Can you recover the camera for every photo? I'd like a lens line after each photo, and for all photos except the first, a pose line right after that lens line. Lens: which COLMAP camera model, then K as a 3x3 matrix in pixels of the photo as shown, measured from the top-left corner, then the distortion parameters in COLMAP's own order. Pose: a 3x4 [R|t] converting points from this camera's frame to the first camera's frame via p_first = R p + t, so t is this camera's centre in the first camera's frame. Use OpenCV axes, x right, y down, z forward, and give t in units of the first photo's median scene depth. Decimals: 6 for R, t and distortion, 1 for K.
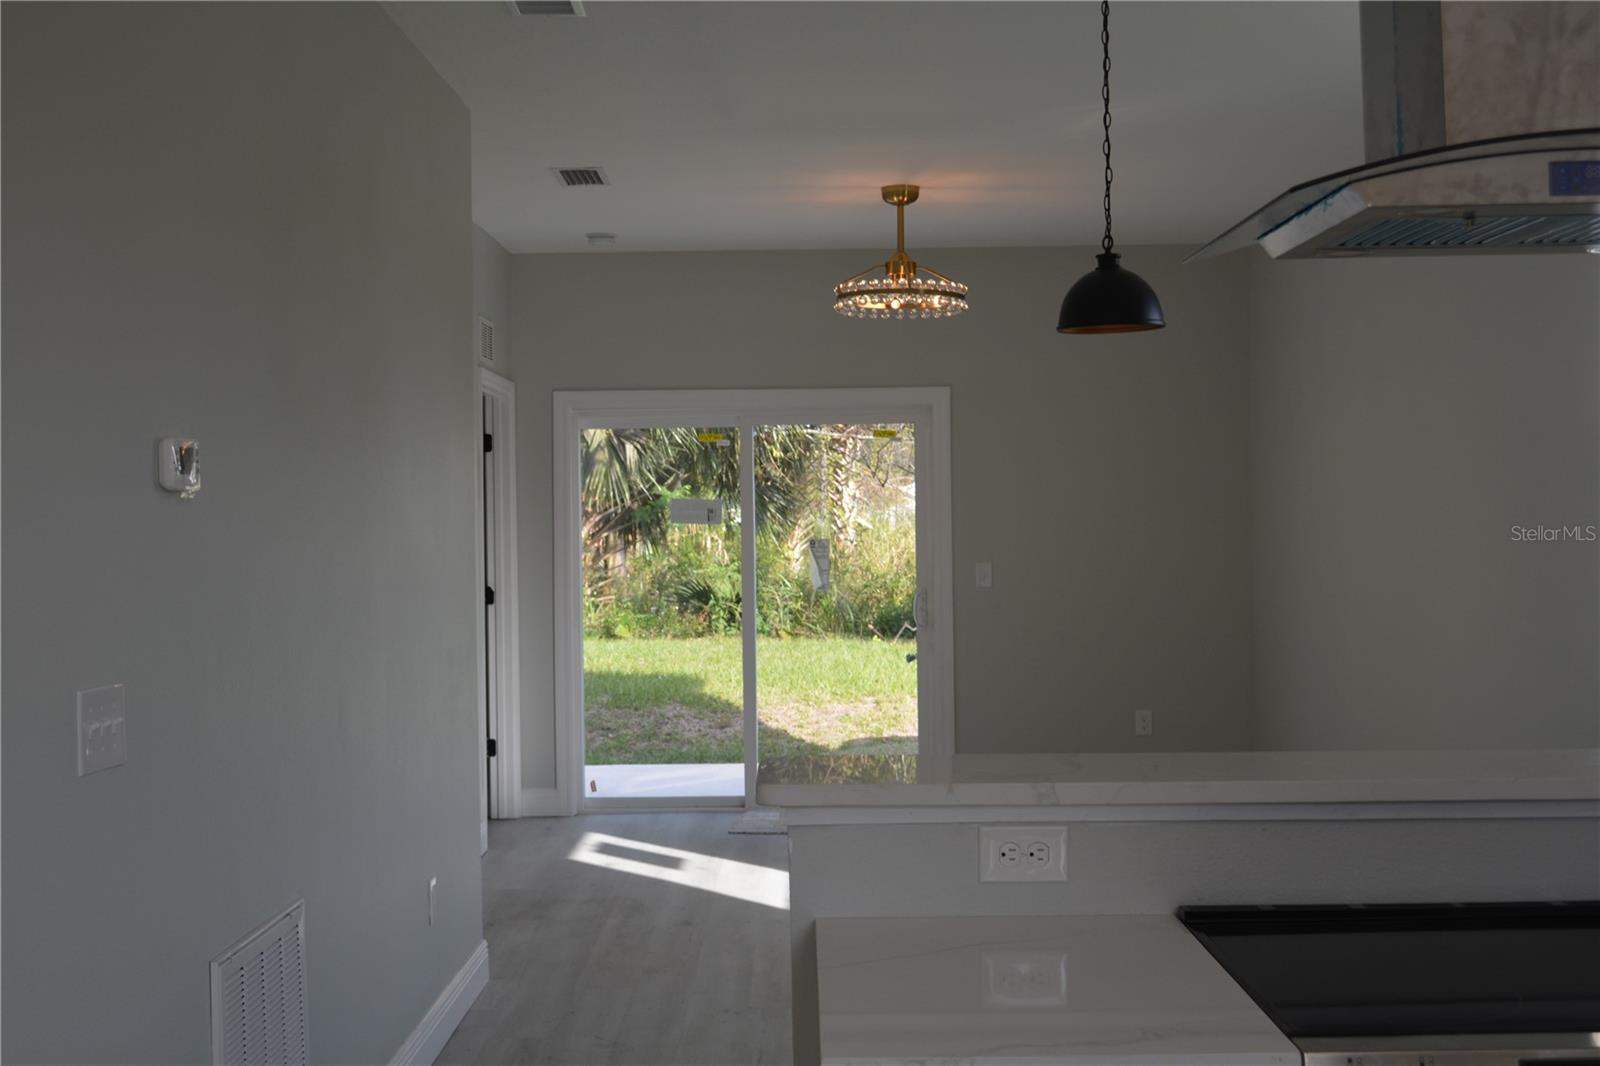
lens RADIAL K [[1867.8, 0, 801.1], [0, 1867.8, 533.6], [0, 0, 1]] dist [-0.054309, 0.000000]
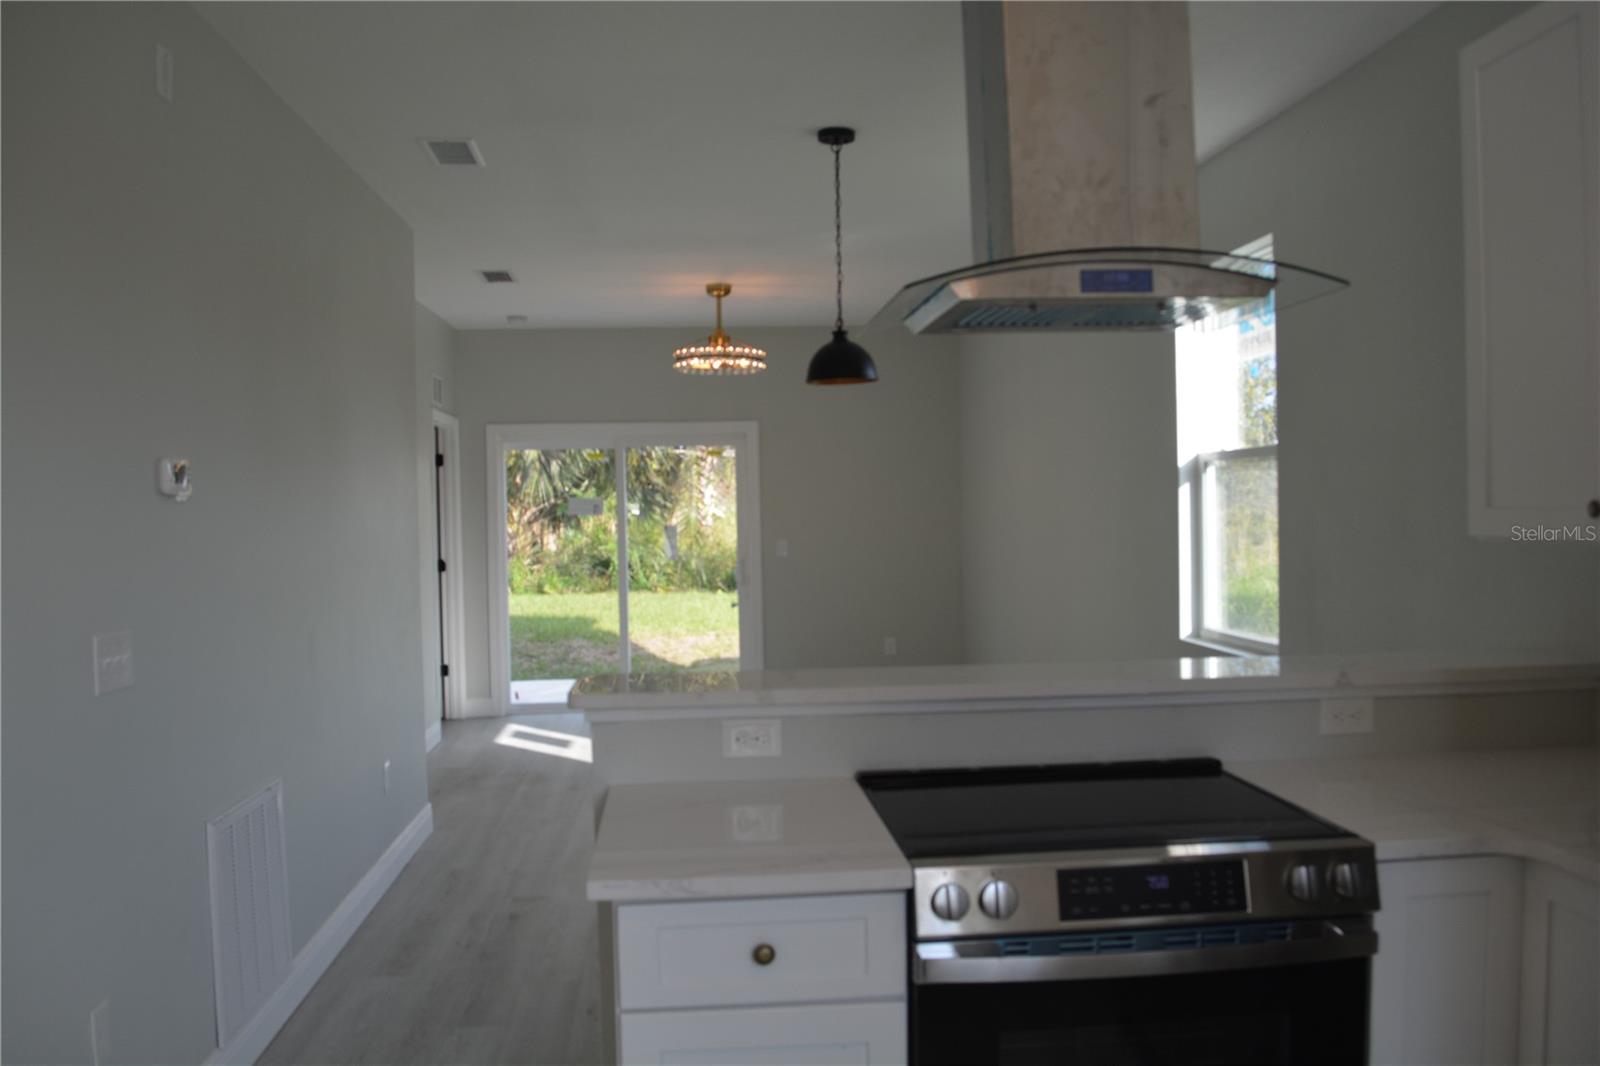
lens RADIAL K [[1266.3, 0, 797.6], [0, 1266.3, 535.0], [0, 0, 1]] dist [-0.083322, 0.007511]
pose [[0.995700, -0.008550, 0.092238, 0.021820], [0.007483, 0.999901, 0.011910, -0.000097], [-0.092331, -0.011168, 0.995666, 0.001330]]
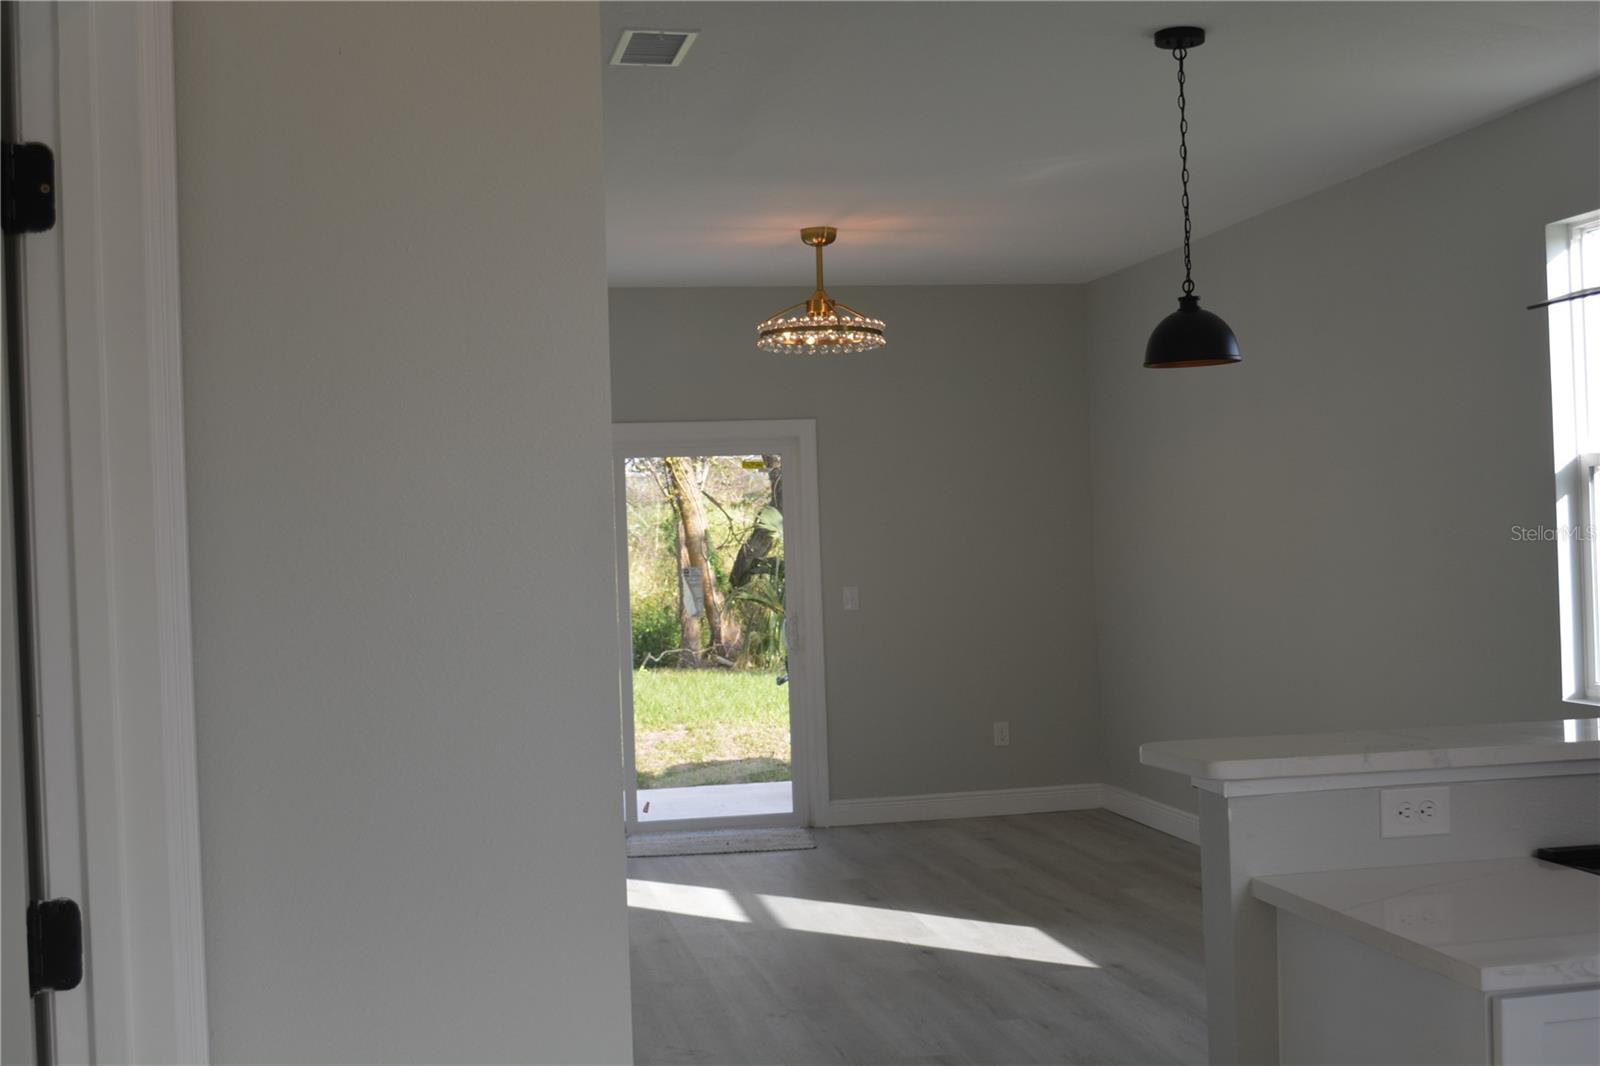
lens RADIAL K [[1867.8, 0, 794.8], [0, 1867.8, 532.3], [0, 0, 1]] dist [-0.054309, 0.000000]
pose [[0.981629, -0.019875, 0.189763, -0.162995], [0.023430, 0.999589, -0.016511, 0.002090], [-0.189357, 0.020654, 0.981691, -0.025591]]
